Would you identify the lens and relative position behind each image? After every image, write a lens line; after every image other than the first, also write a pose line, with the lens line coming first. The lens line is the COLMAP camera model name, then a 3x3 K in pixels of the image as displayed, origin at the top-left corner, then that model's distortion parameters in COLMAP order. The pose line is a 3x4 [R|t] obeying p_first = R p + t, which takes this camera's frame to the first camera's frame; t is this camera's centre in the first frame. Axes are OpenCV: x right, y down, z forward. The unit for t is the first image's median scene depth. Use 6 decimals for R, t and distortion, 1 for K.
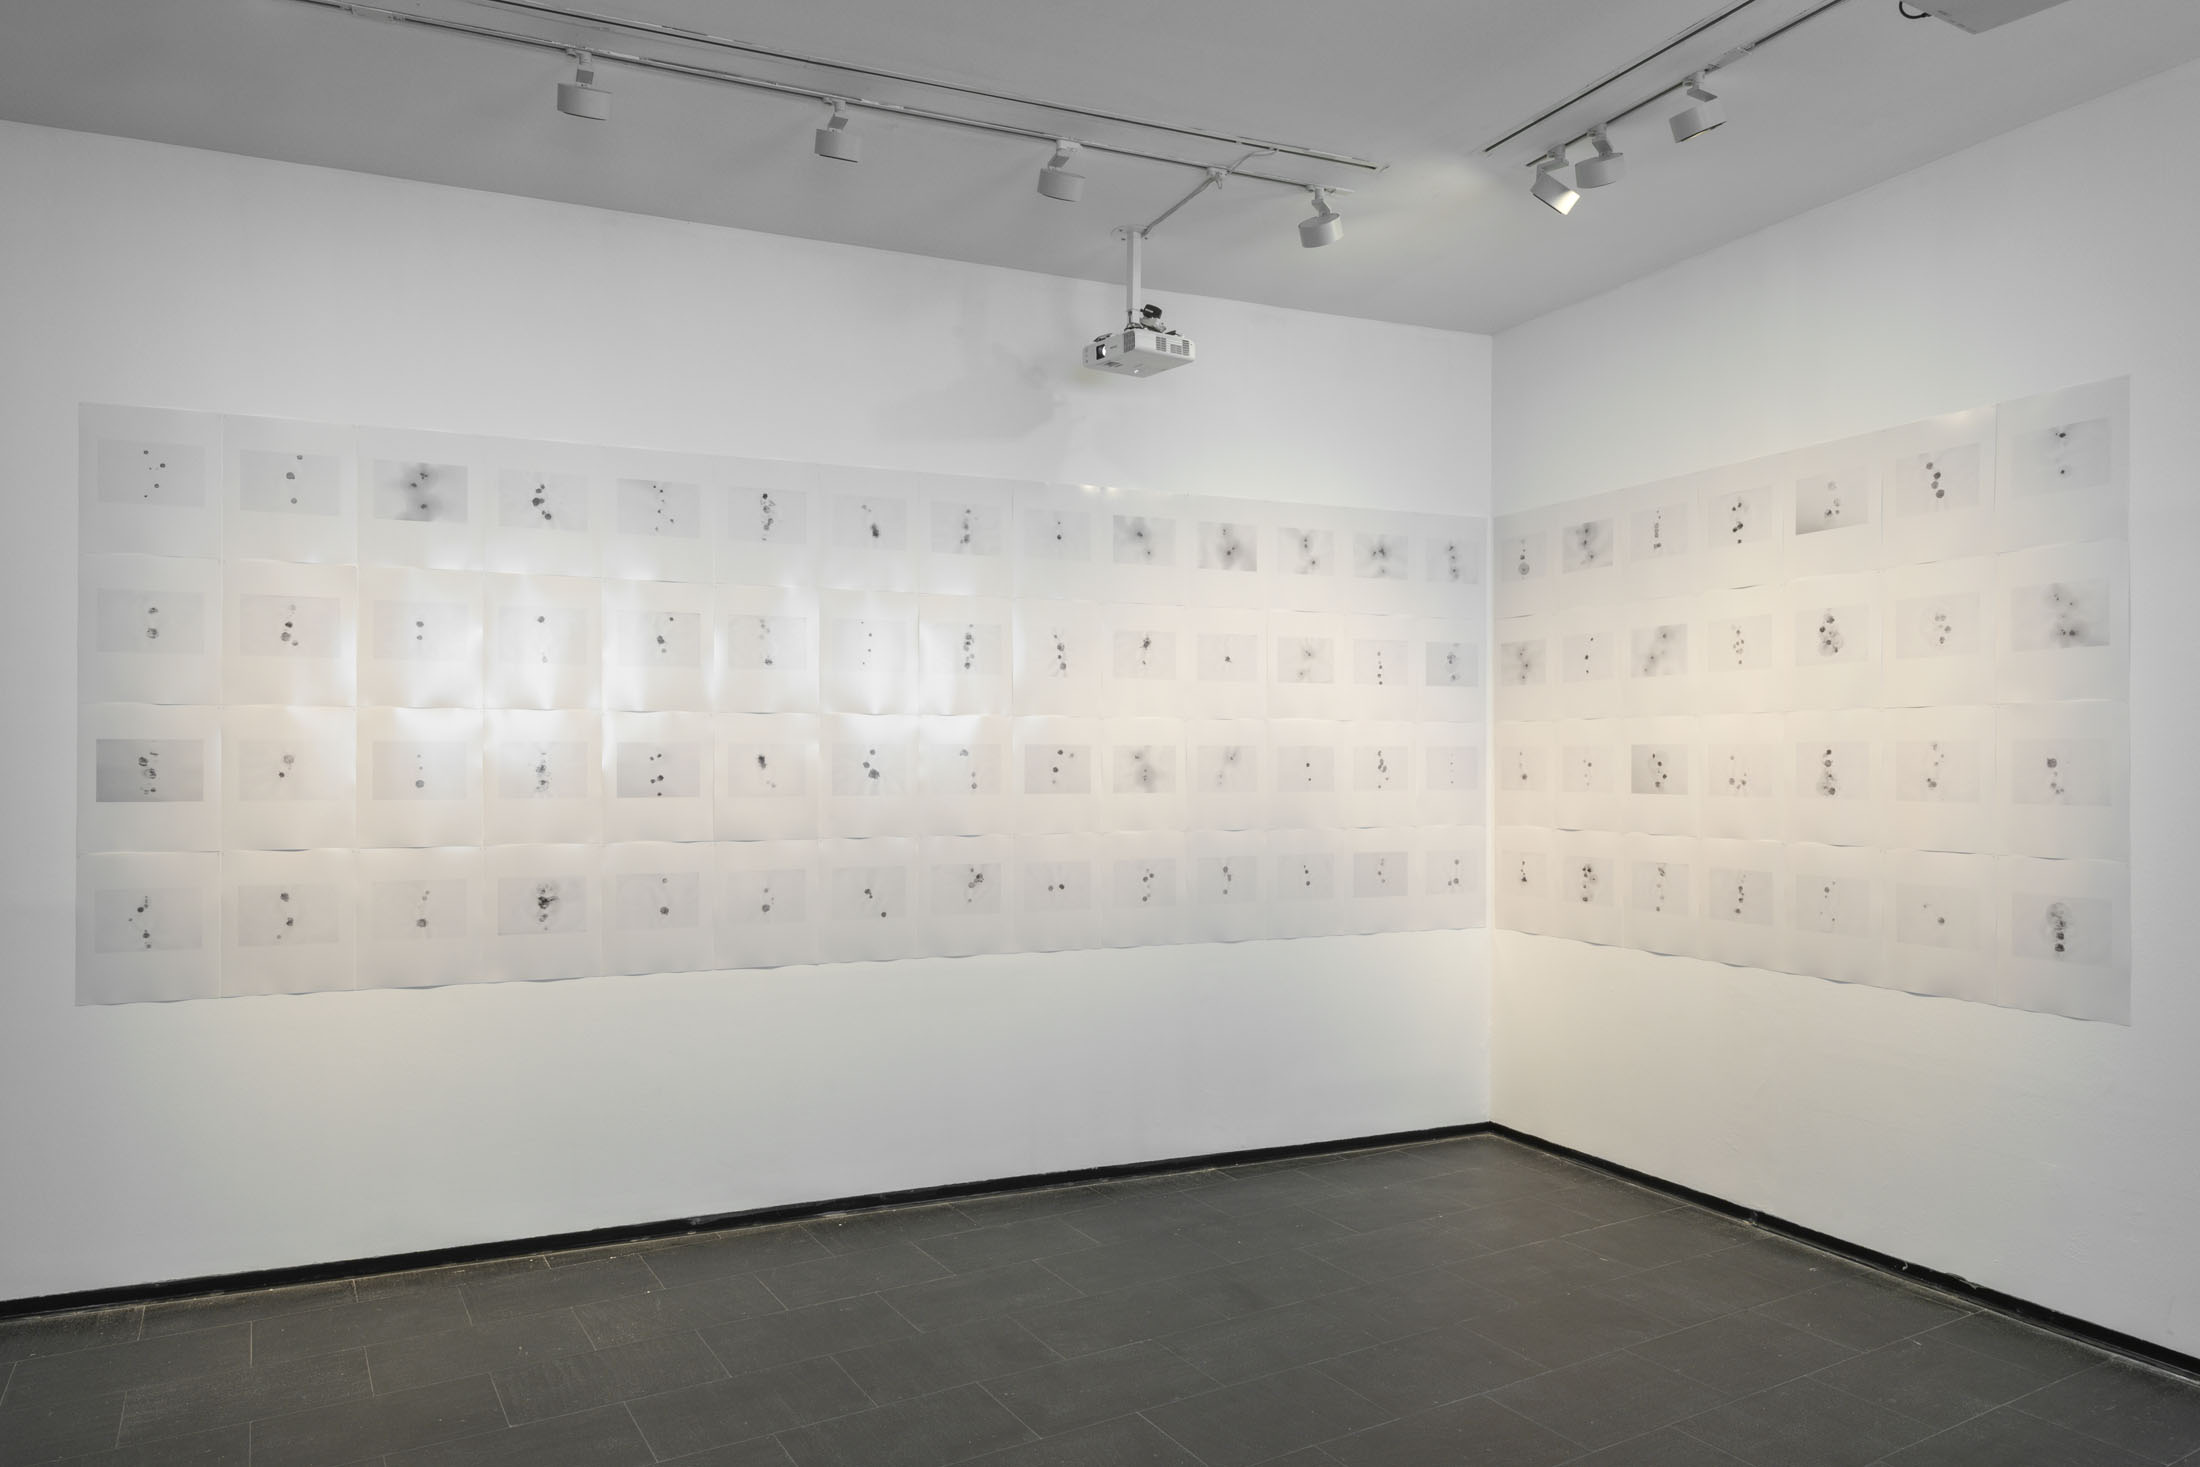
lens RADIAL K [[1394.1, 0, 1103.2], [0, 1394.1, 789.9], [0, 0, 1]] dist [0.027073, -0.015956]
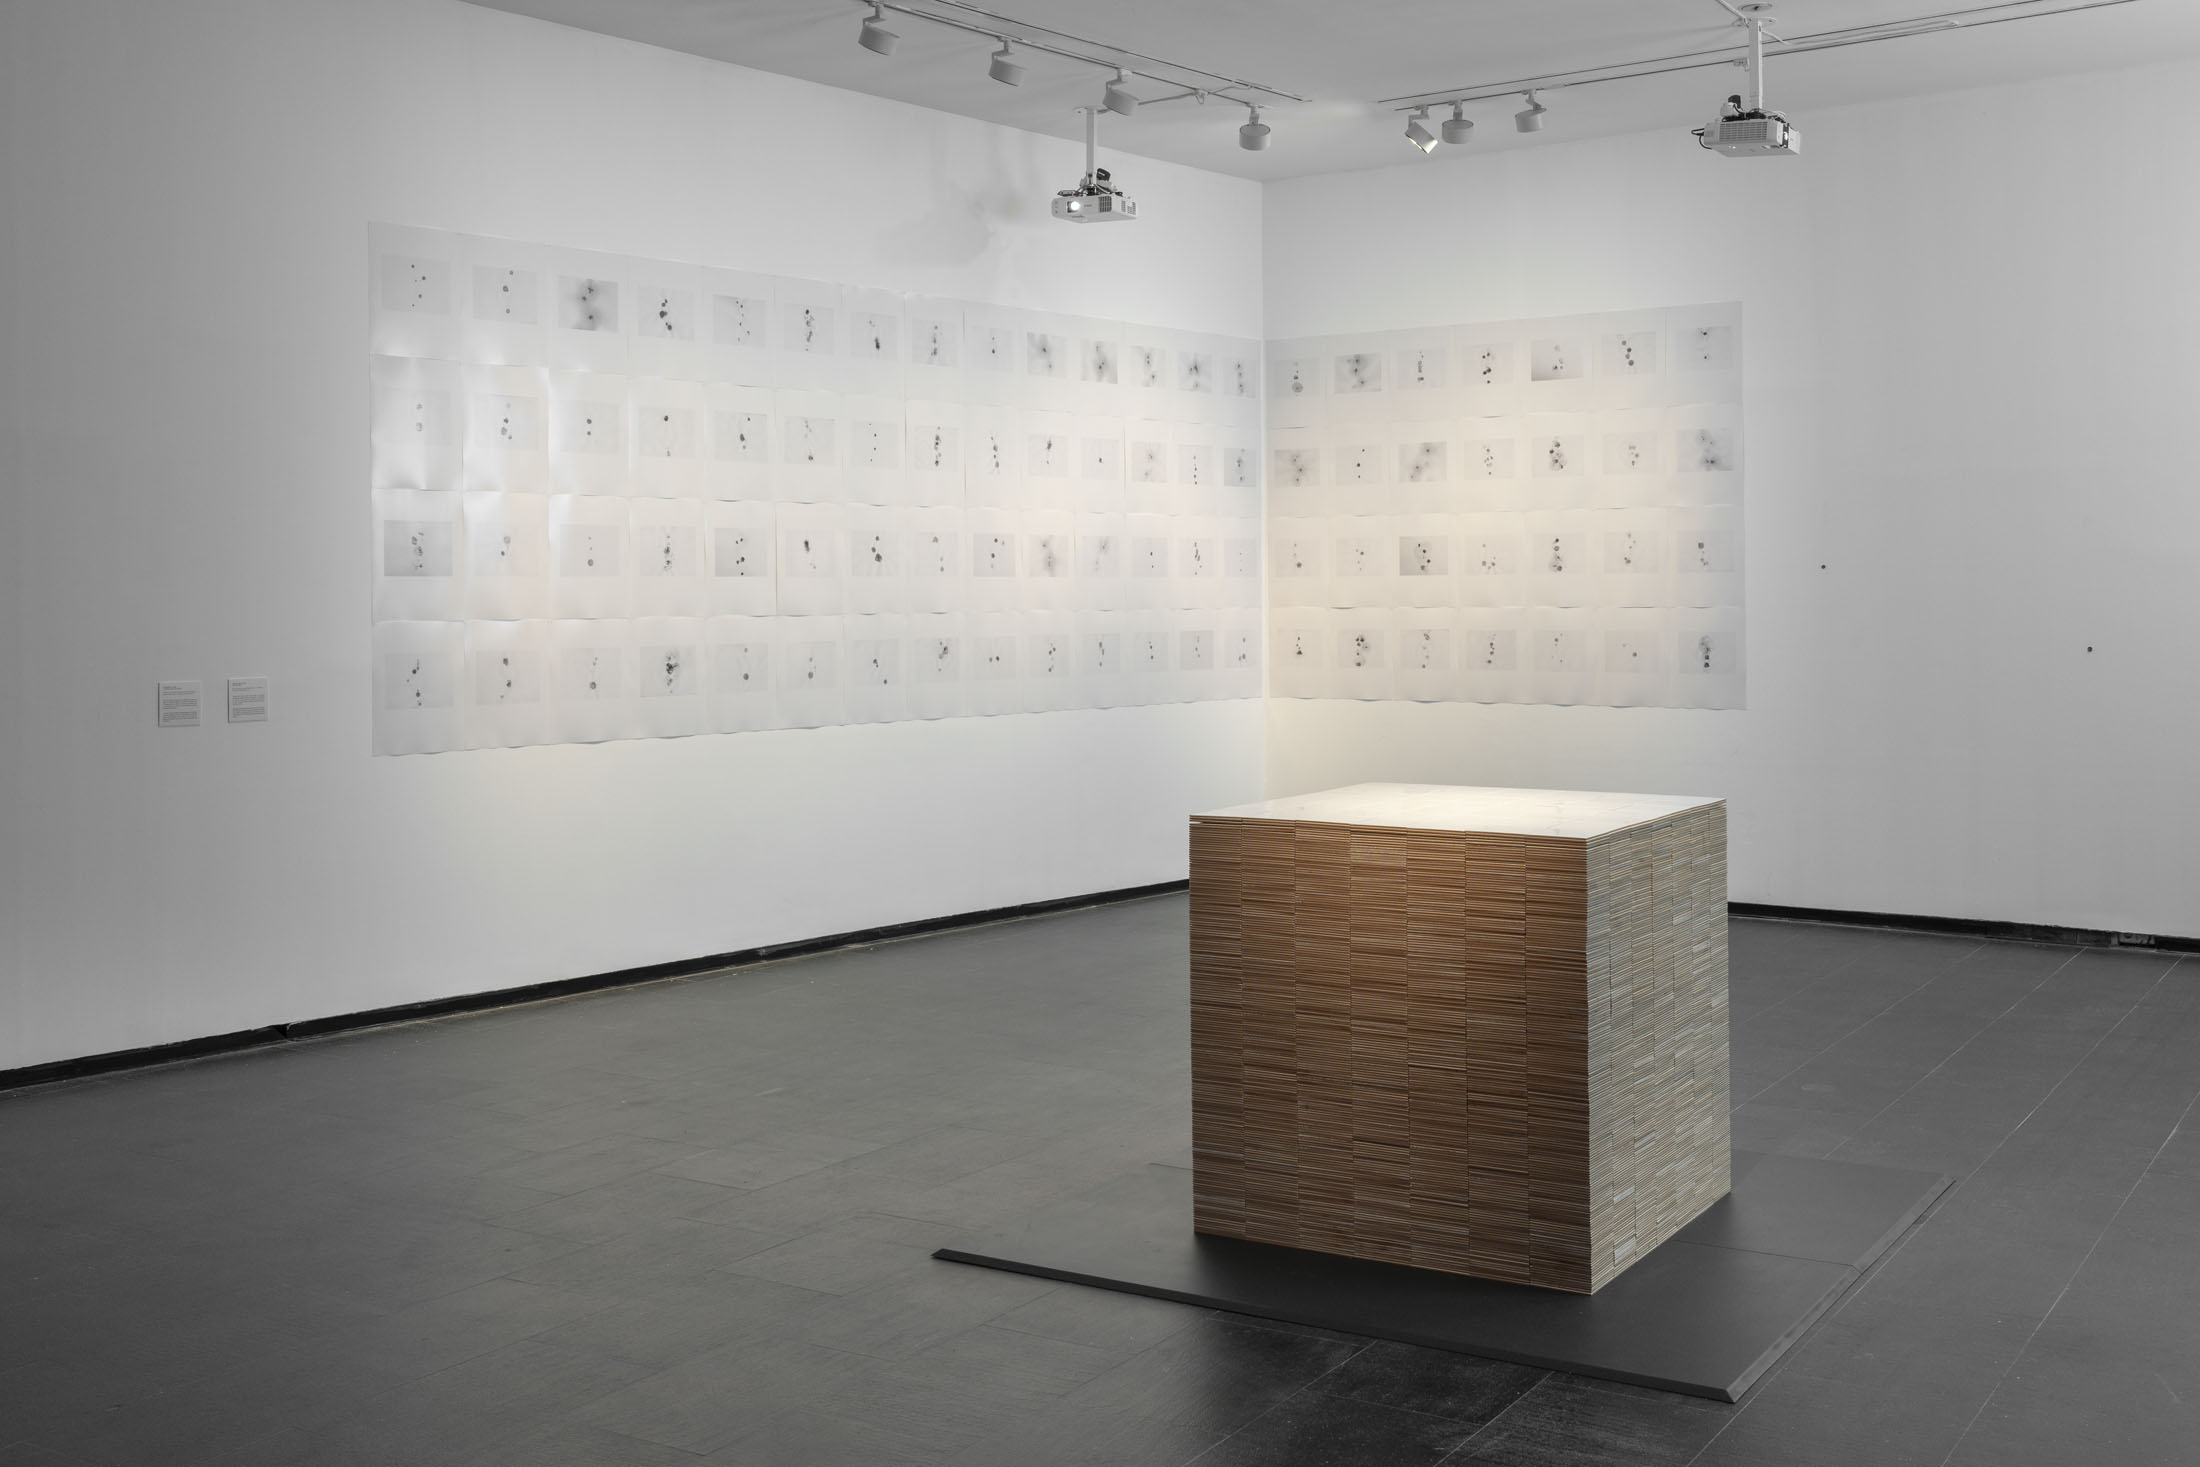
lens RADIAL K [[2488.2, 0, 1100.0], [0, 2488.2, 733.5], [0, 0, 1]] dist [-0.021577, 0.000172]
pose [[0.873624, -0.033566, 0.485442, -1.032291], [0.018245, 0.999176, 0.036254, 0.063703], [-0.486259, -0.022815, 0.873517, -0.892922]]
